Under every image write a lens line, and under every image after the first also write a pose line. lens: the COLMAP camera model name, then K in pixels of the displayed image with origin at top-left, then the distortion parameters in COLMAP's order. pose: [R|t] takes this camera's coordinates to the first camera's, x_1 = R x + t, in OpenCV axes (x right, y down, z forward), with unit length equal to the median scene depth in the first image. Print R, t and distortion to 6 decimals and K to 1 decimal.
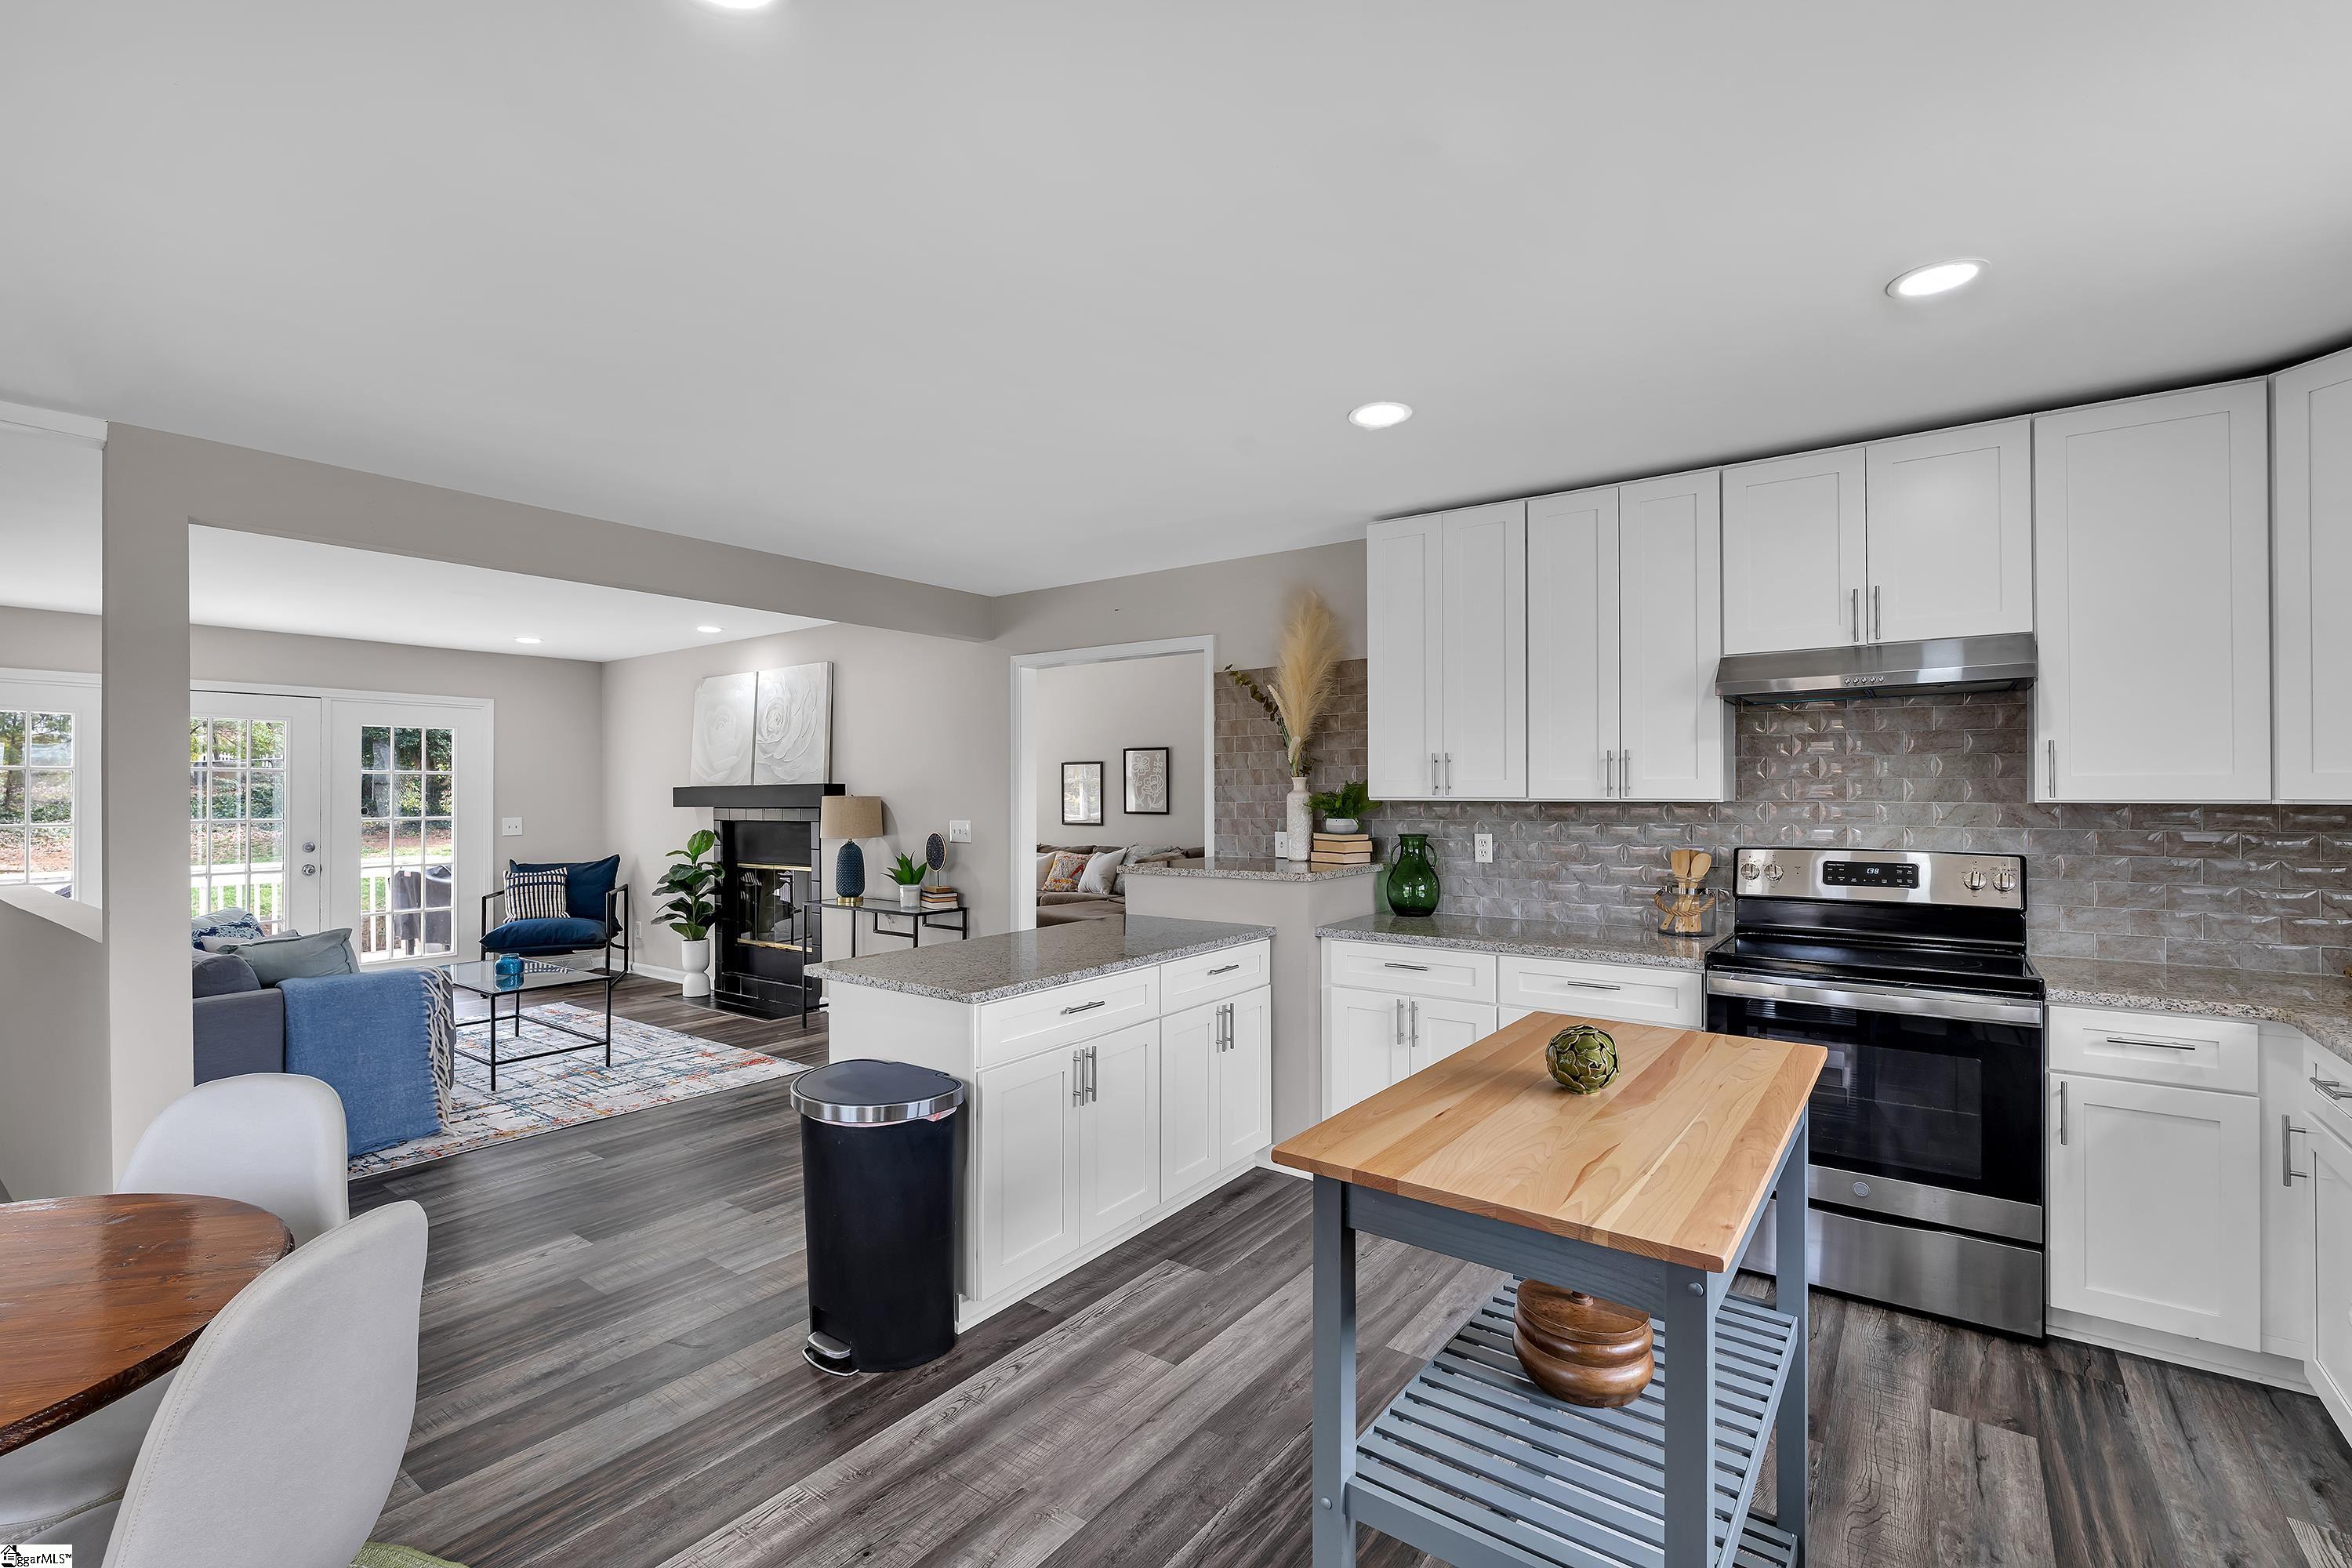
lens RADIAL K [[1044.5, 0, 1173.6], [0, 1044.5, 778.7], [0, 0, 1]] dist [0.004348, 0.001132]
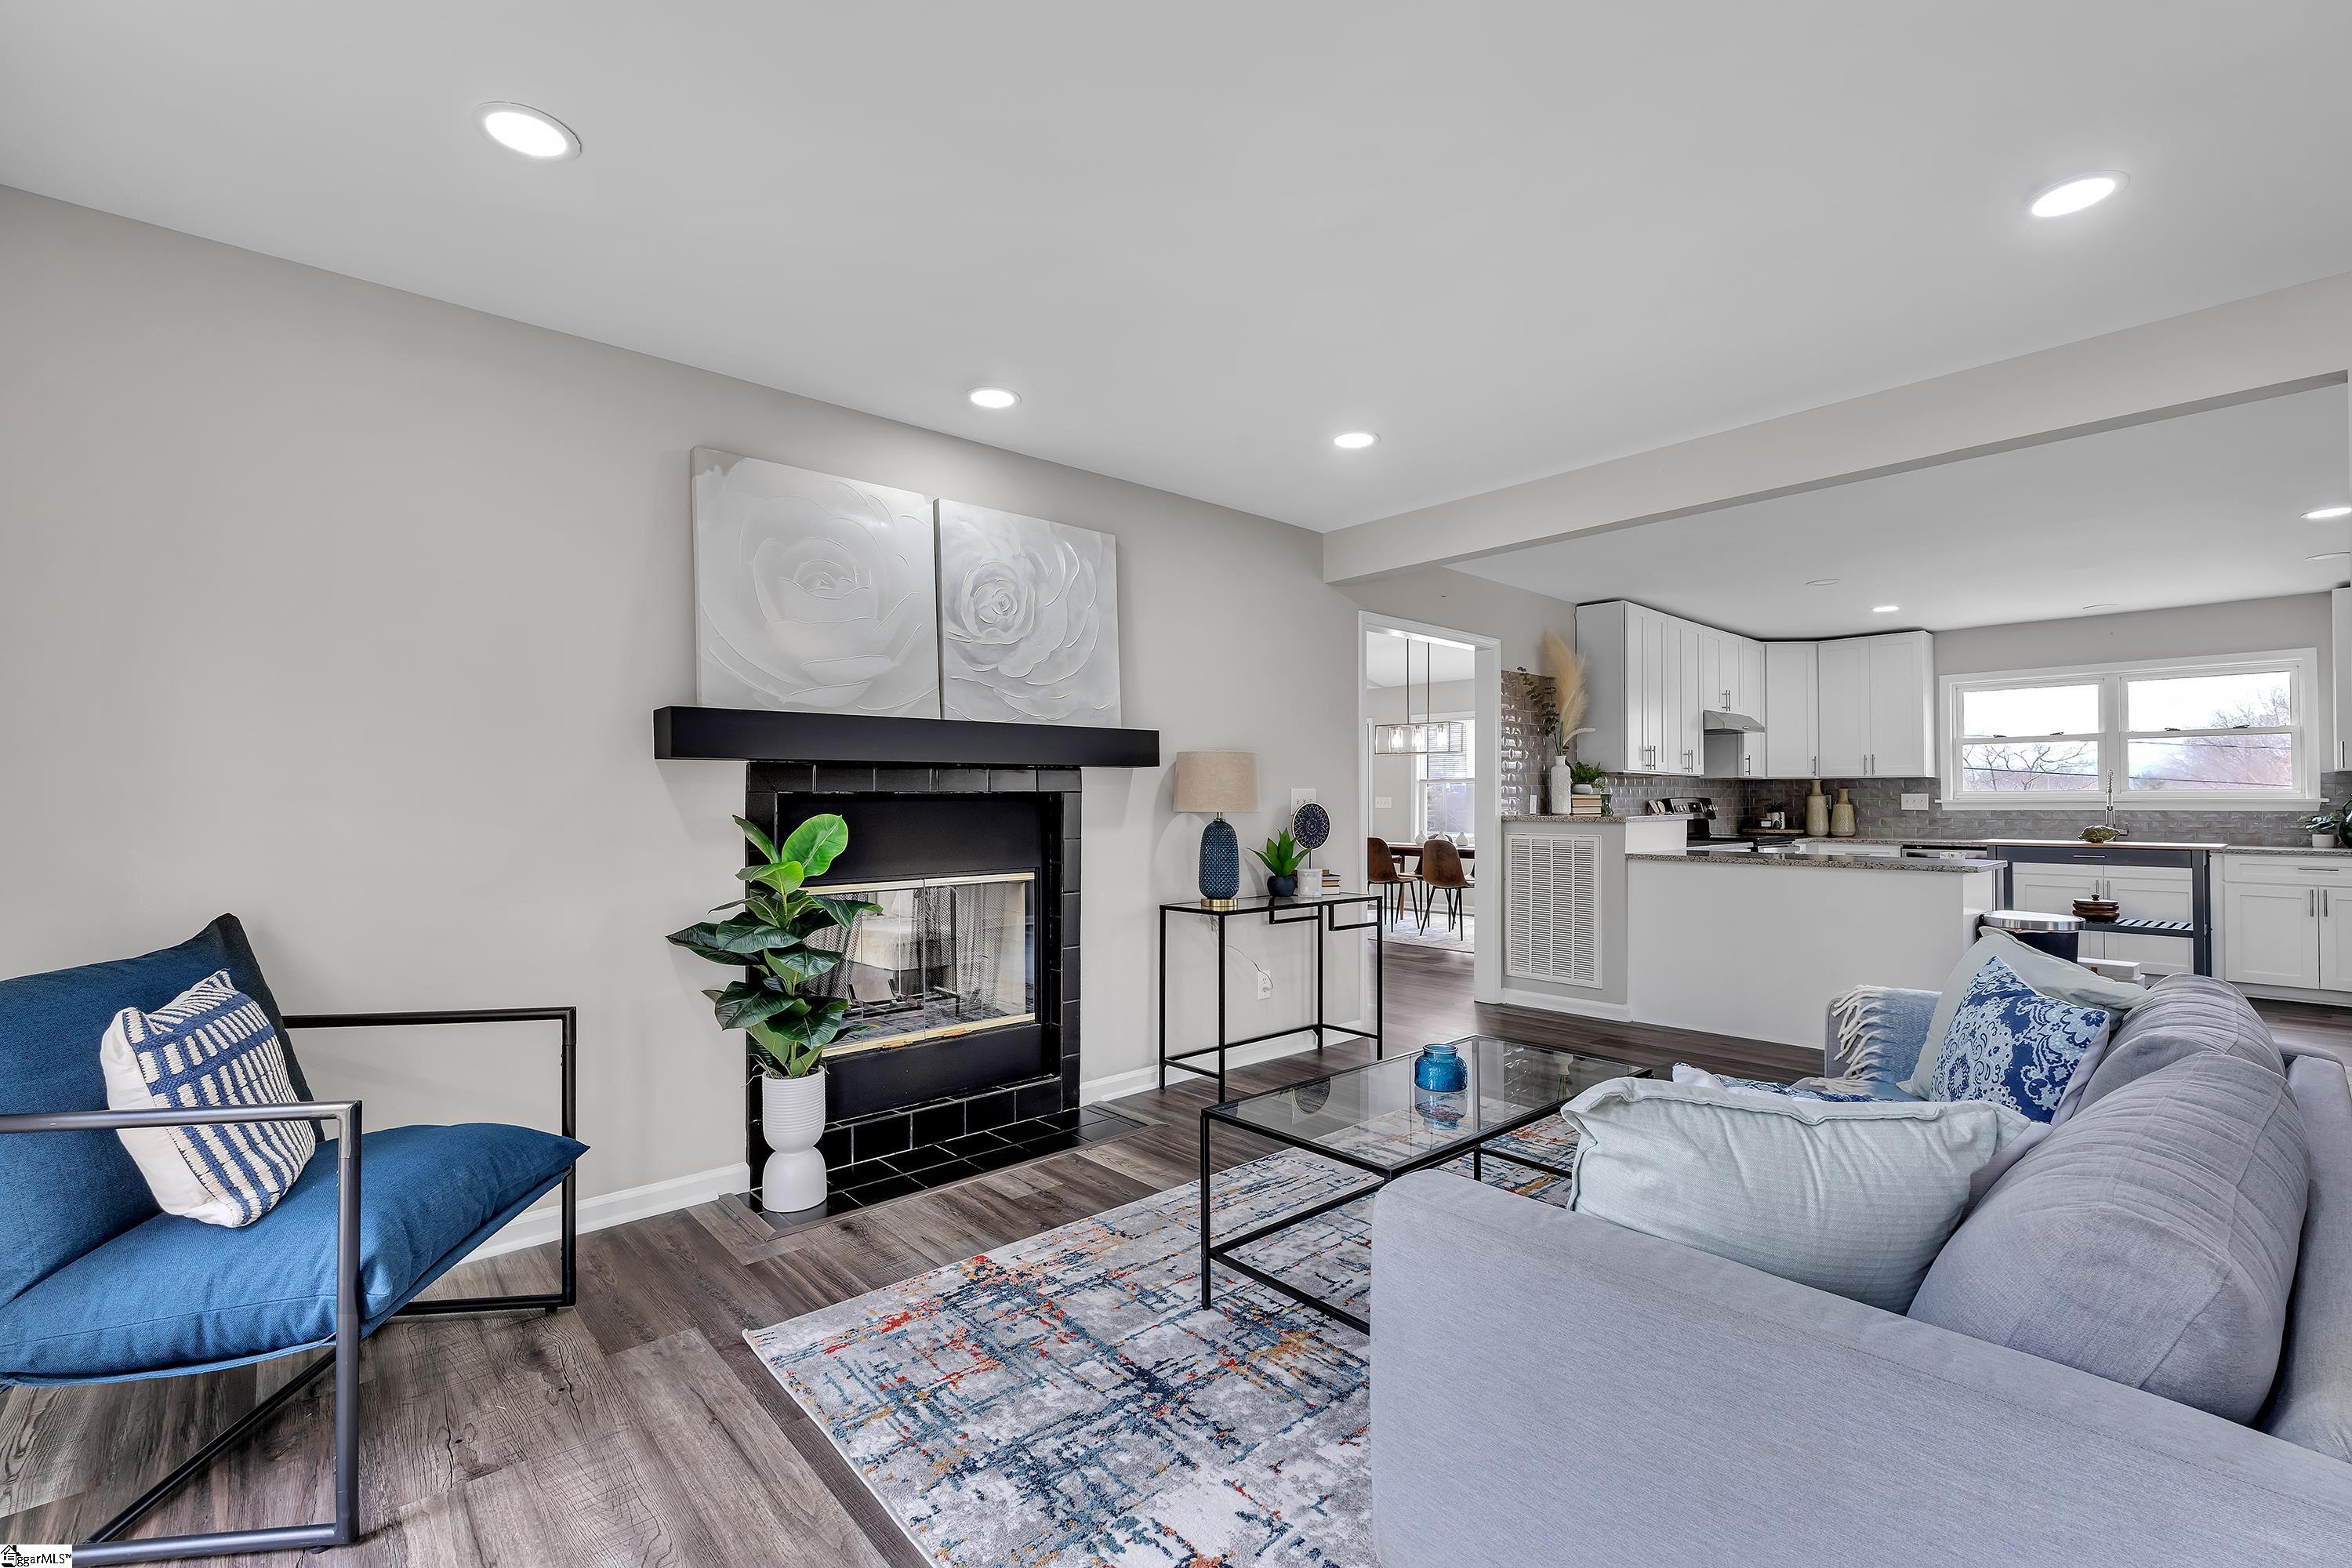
lens RADIAL K [[1044.5, 0, 1184.1], [0, 1044.5, 778.1], [0, 0, 1]] dist [0.004348, 0.001132]
pose [[0.187986, 0.024810, 0.981858, -1.757336], [-0.014148, 0.999646, -0.022551, 0.087398], [-0.982070, -0.009652, 0.188270, 1.570353]]
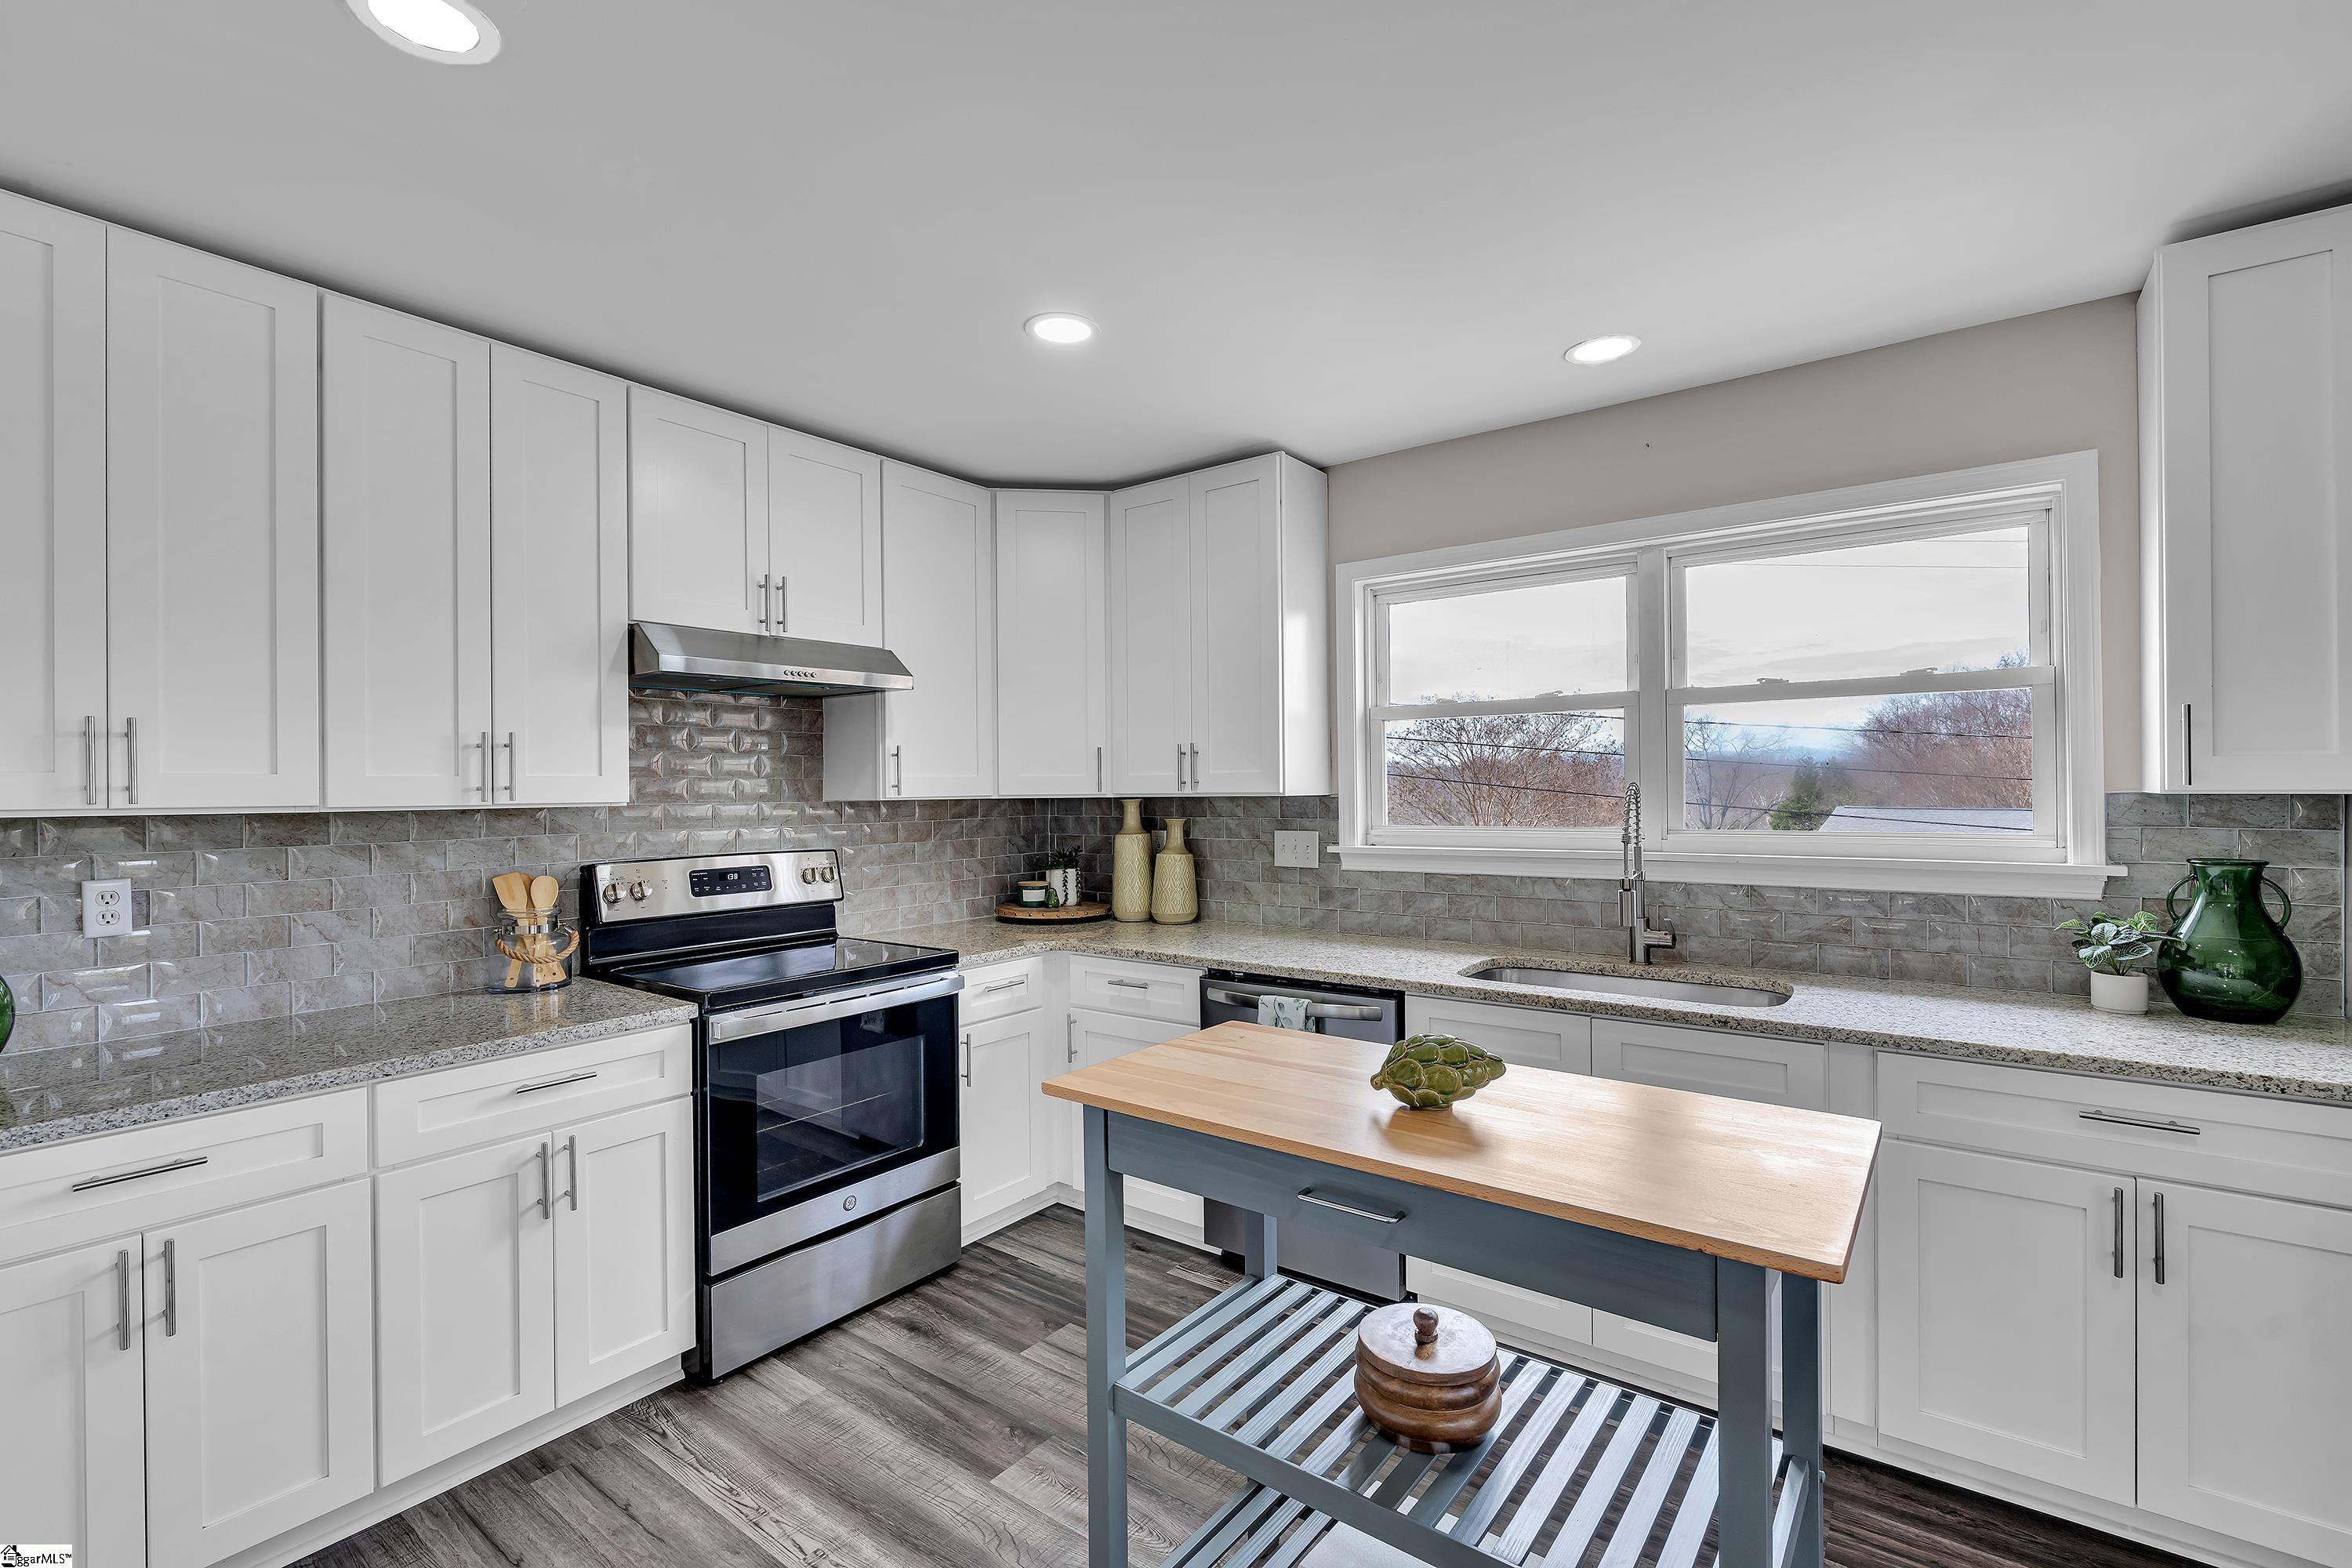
lens RADIAL K [[1044.5, 0, 1176.8], [0, 1044.5, 782.3], [0, 0, 1]] dist [0.004348, 0.001132]
pose [[0.002372, 0.007731, 0.999967, -0.246155], [-0.004371, 0.999961, -0.007721, 0.008539], [-0.999988, -0.004352, 0.002406, 0.554059]]
